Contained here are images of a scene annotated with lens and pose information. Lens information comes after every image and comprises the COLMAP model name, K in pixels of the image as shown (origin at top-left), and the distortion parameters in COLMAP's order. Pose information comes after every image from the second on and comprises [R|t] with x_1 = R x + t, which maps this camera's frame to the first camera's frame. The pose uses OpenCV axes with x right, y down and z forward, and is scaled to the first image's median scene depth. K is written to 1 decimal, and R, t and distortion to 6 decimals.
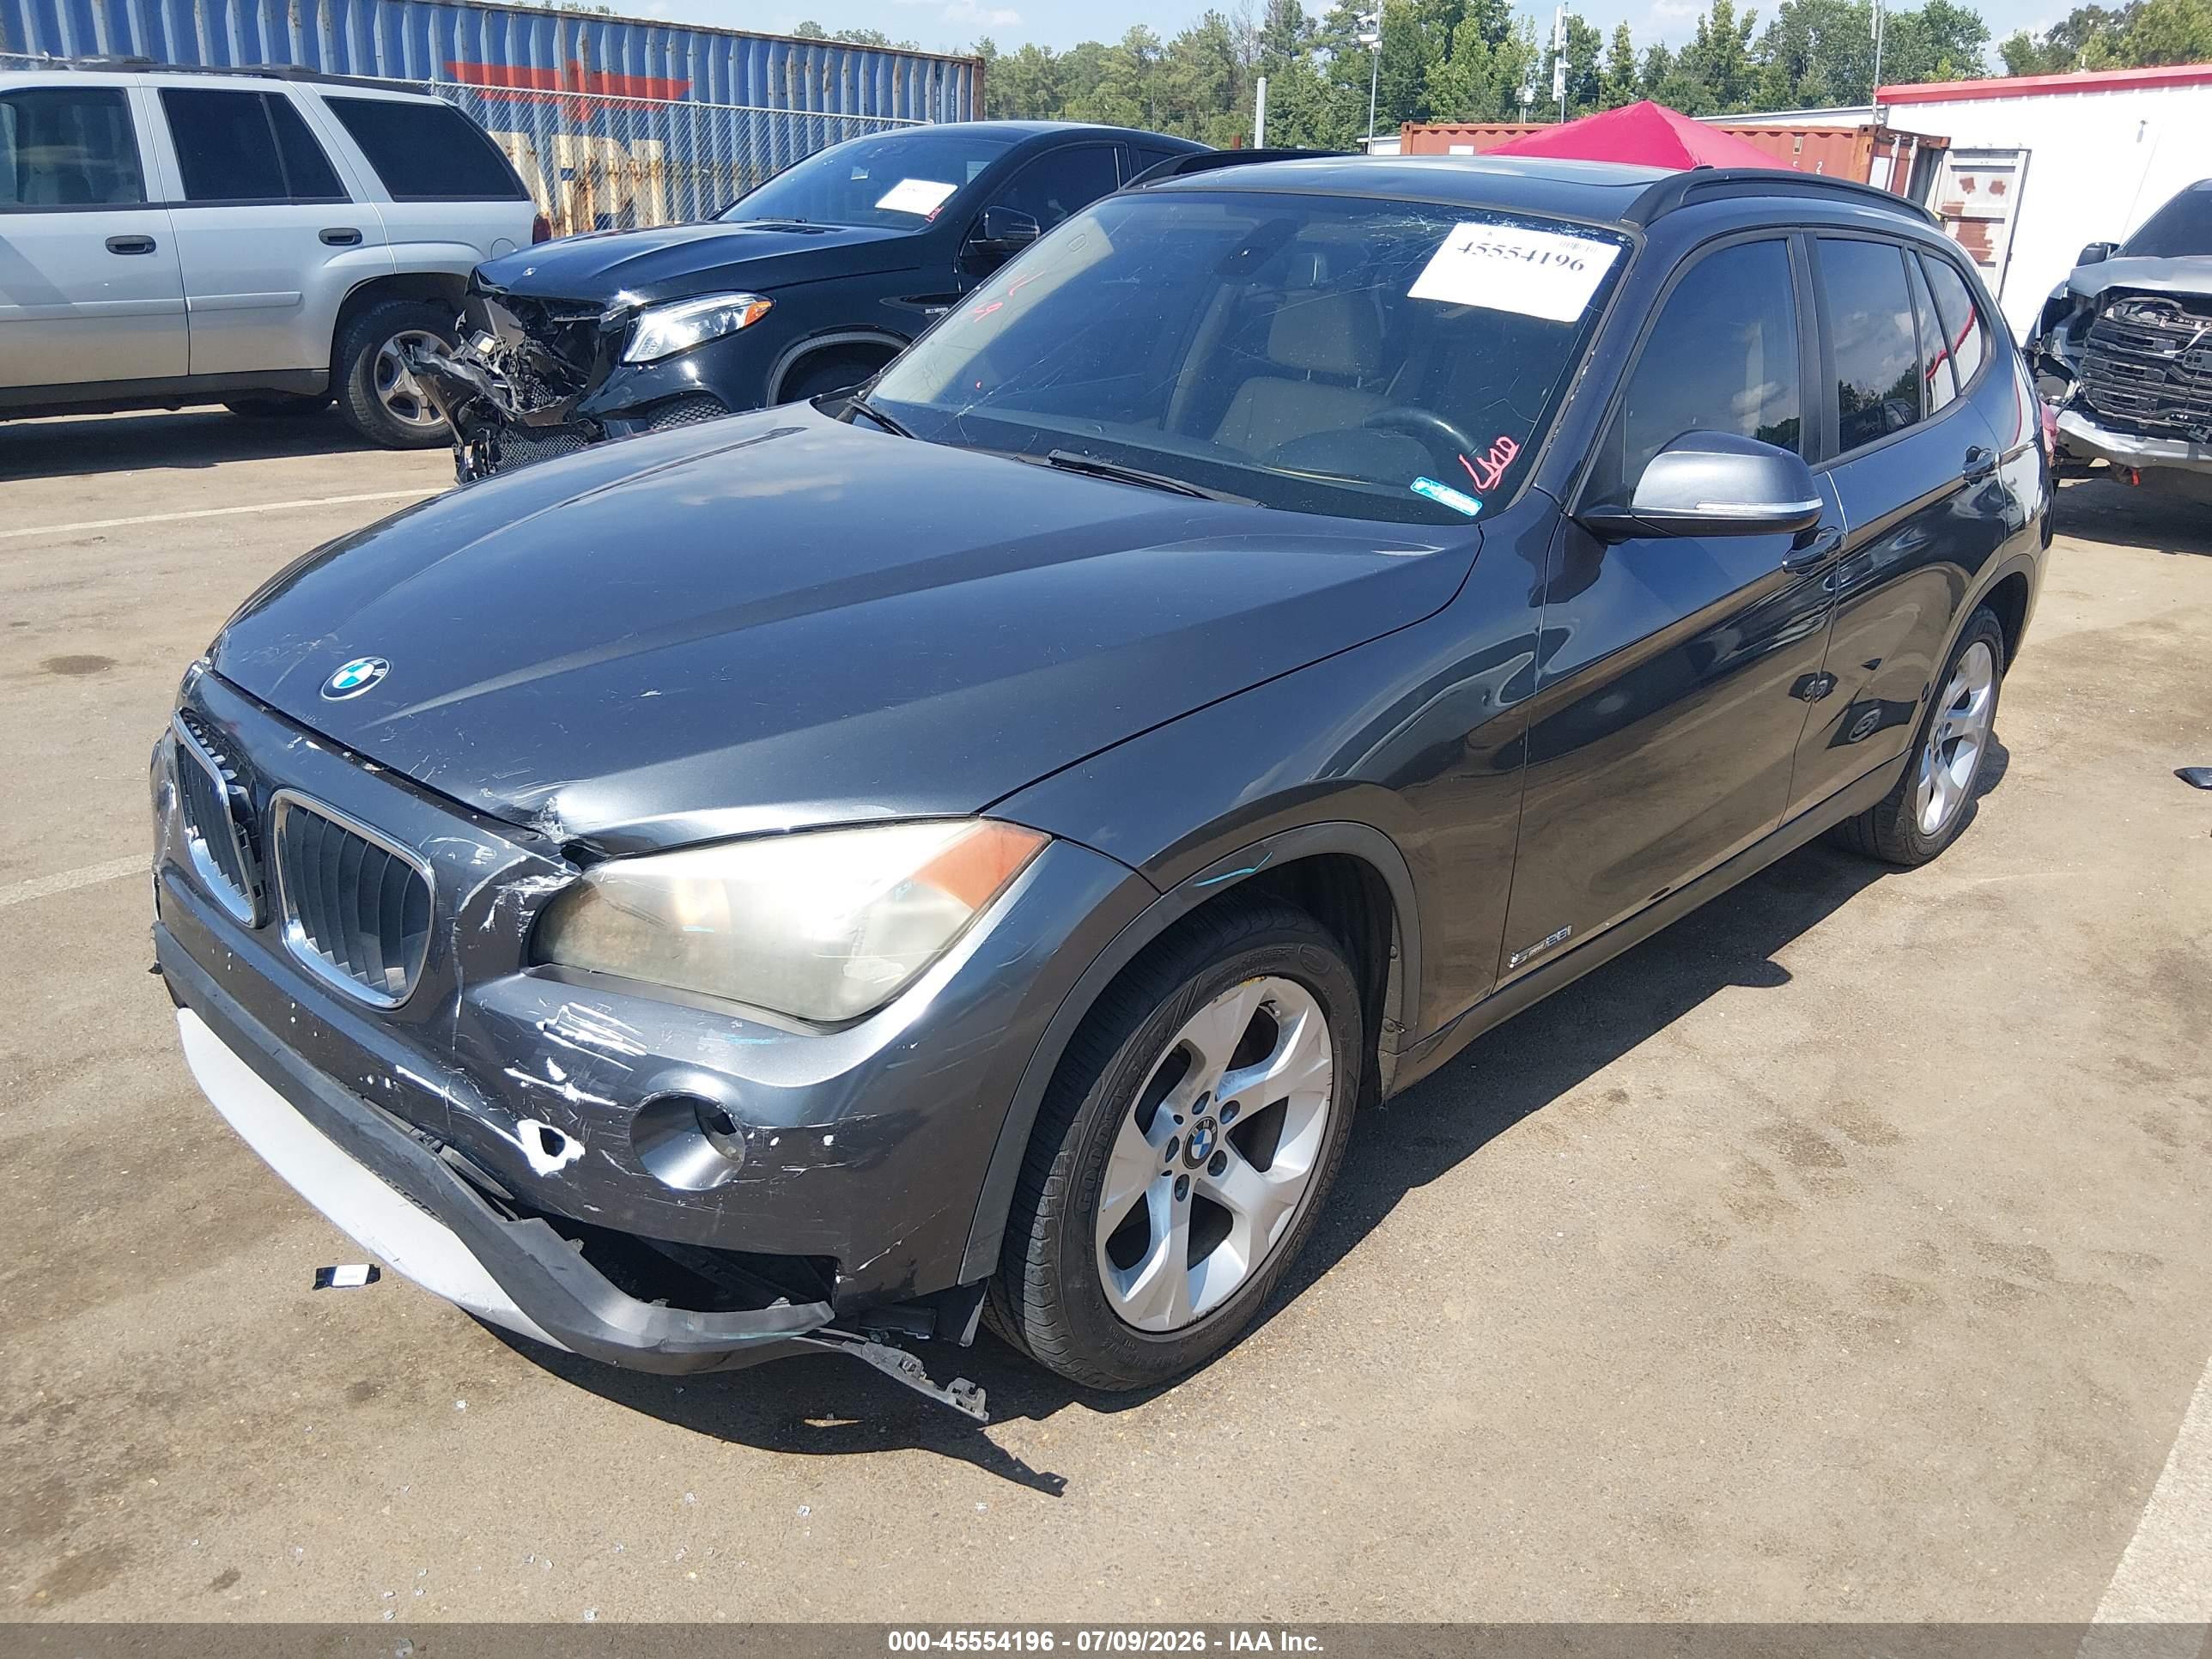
lens RADIAL K [[1679.7, 0, 1132.7], [0, 1679.7, 829.6], [0, 0, 1]] dist [0.049014, -0.086252]
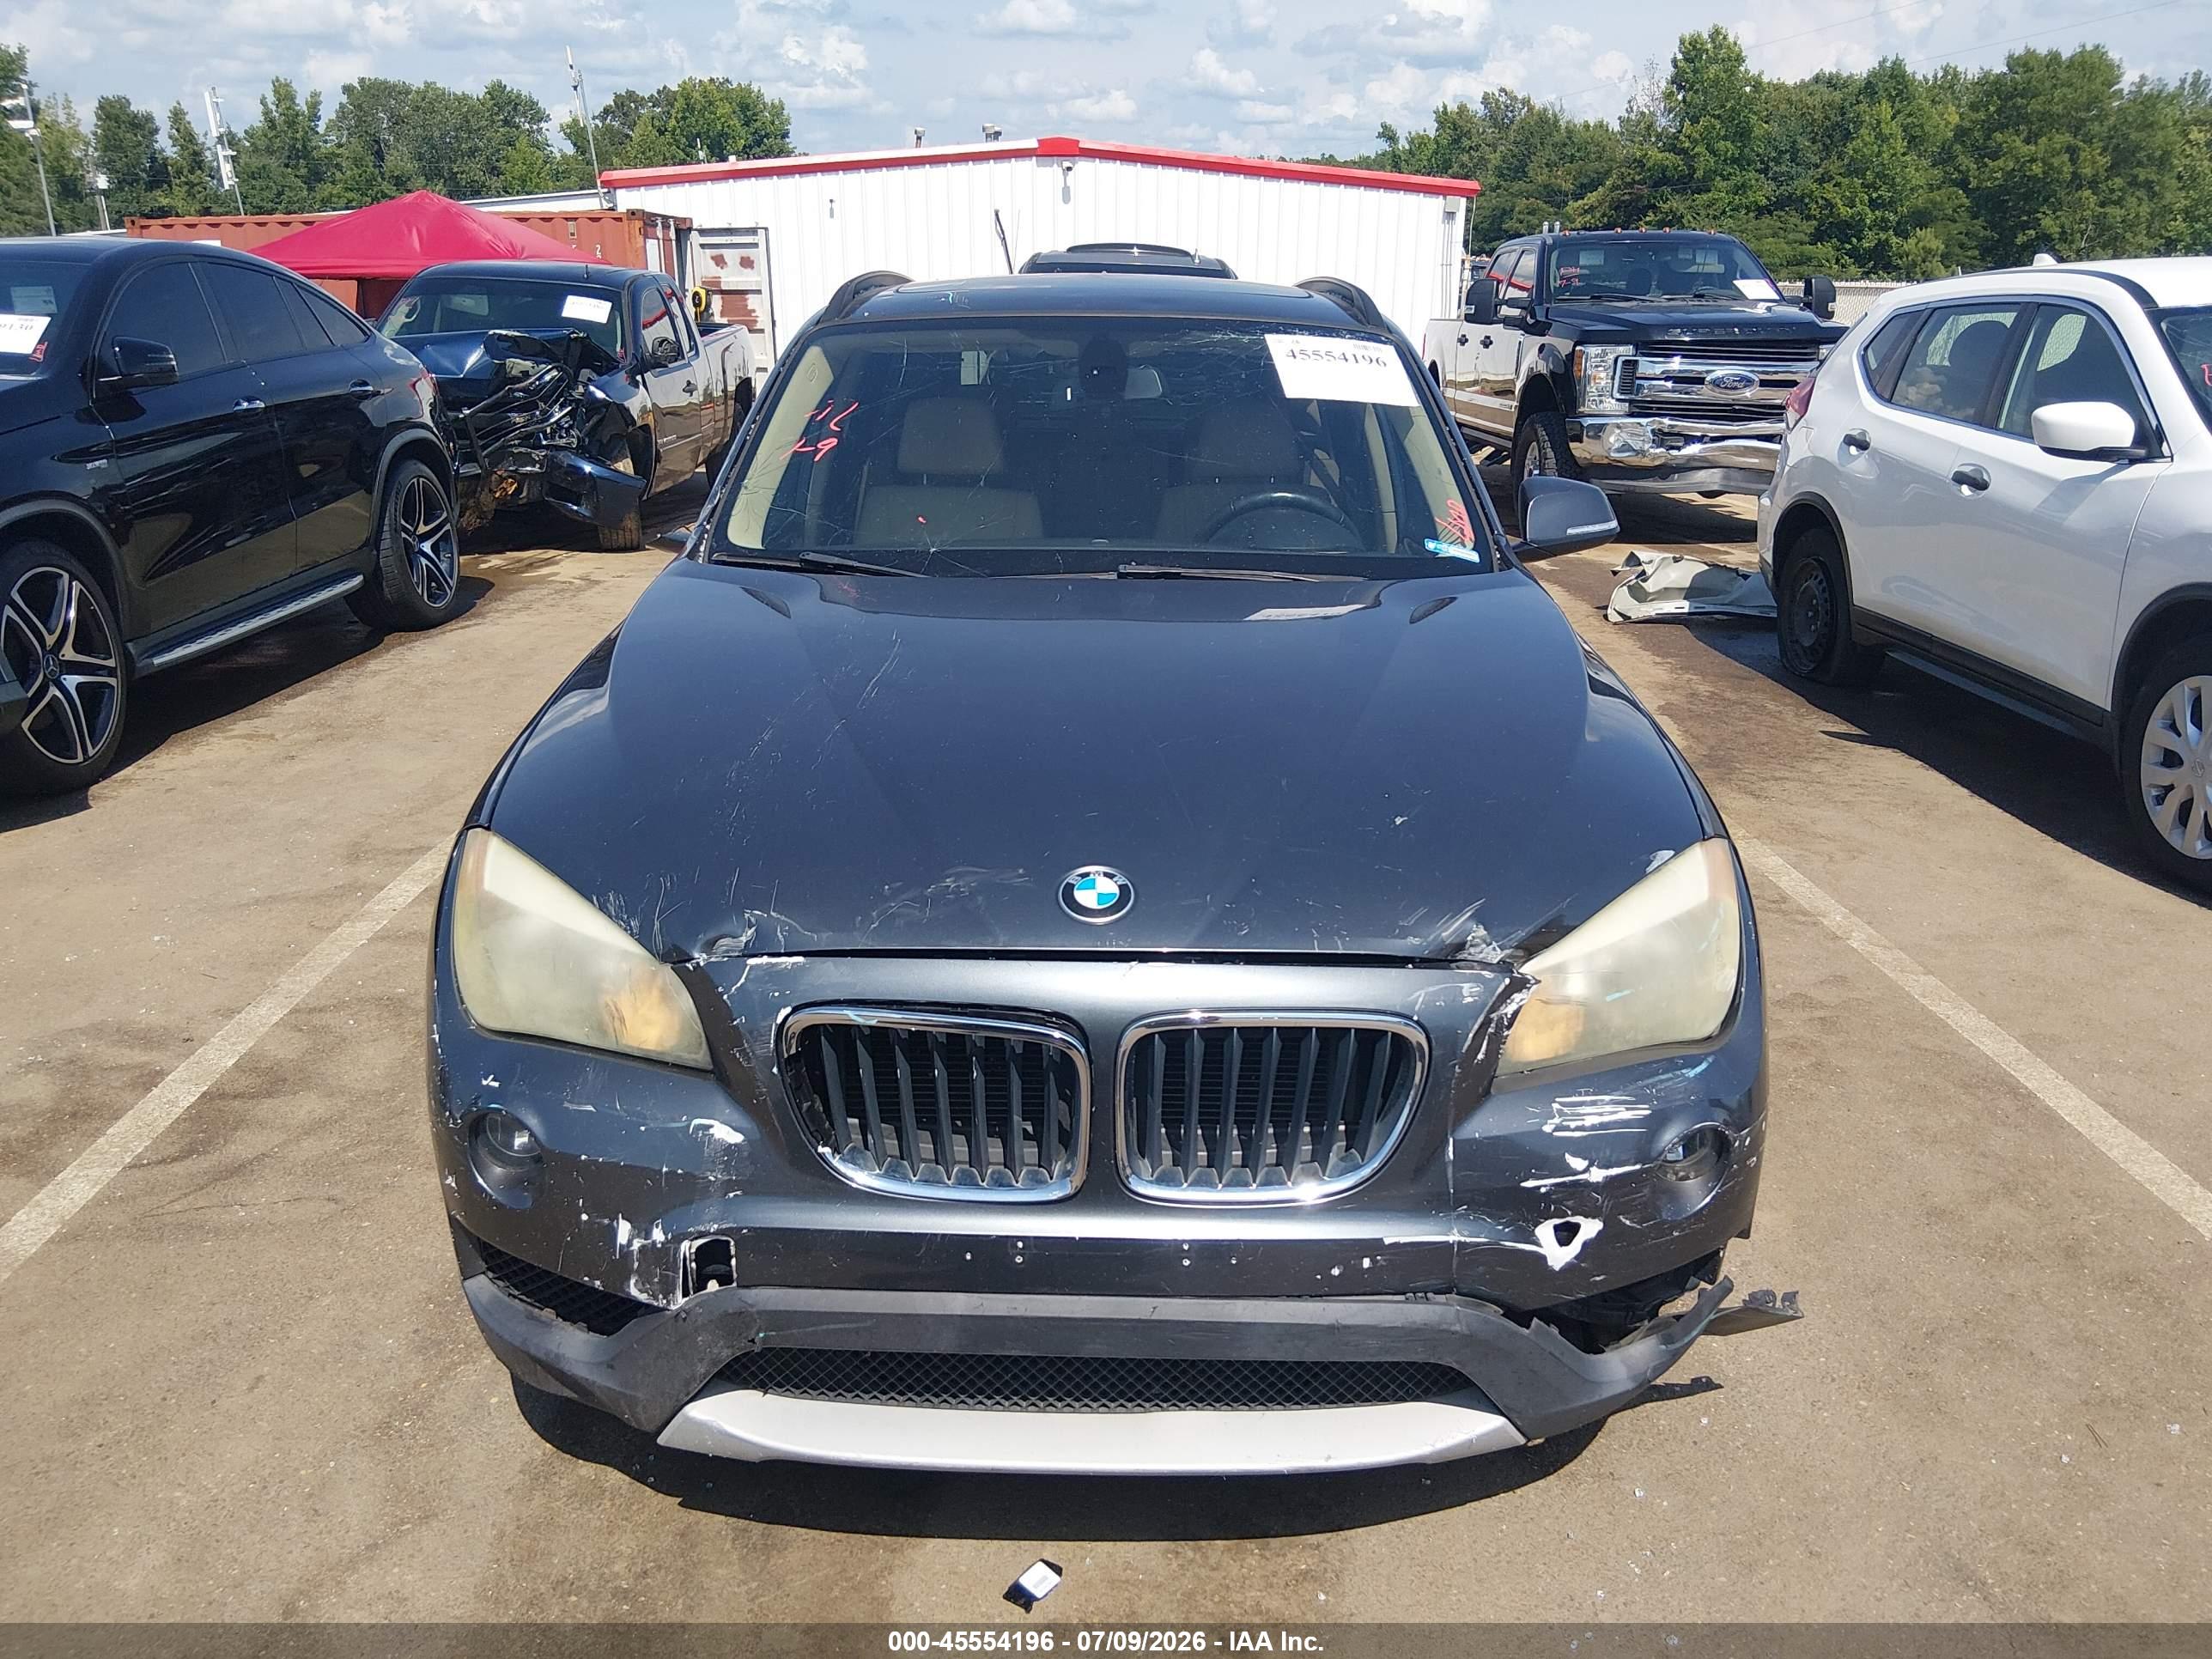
lens RADIAL K [[1679.7, 0, 1113.9], [0, 1679.7, 821.7], [0, 0, 1]] dist [0.049014, -0.086252]
pose [[0.739781, -0.245345, 0.626522, -0.657359], [0.272870, 0.960537, 0.053947, -0.113467], [-0.615033, 0.131050, 0.777535, 0.176729]]
